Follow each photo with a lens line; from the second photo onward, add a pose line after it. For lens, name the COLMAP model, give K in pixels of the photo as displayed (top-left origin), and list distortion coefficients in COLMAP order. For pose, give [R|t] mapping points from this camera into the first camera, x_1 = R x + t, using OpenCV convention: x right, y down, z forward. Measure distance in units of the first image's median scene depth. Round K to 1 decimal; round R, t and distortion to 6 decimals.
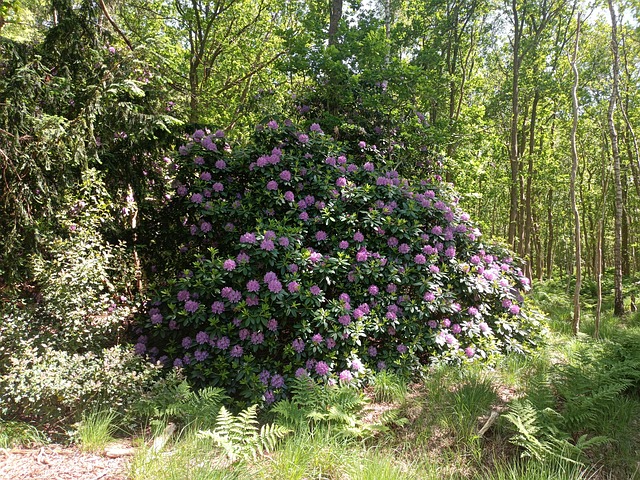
lens RADIAL K [[493.2, 0, 321.0], [0, 493.2, 227.4], [0, 0, 1]] dist [0.226364, -0.000438]
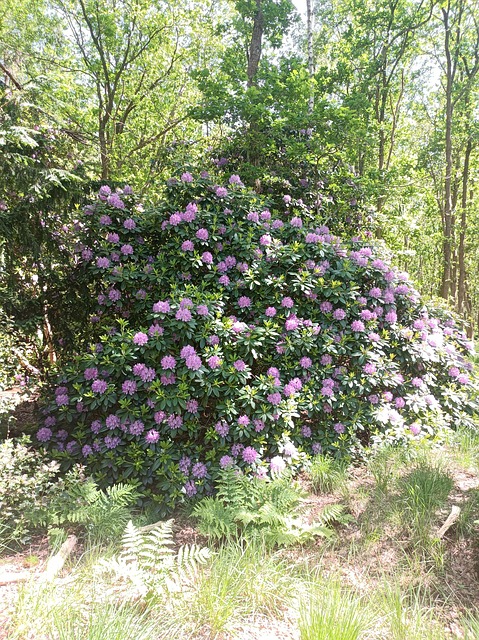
lens RADIAL K [[494.9, 0, 239.5], [0, 494.9, 320.0], [0, 0, 1]] dist [0.077733, -0.062953]
pose [[0.999679, -0.024417, -0.006694, -0.003916], [0.024773, 0.997914, 0.059608, -0.004184], [0.005225, -0.059755, 0.998199, 0.123490]]
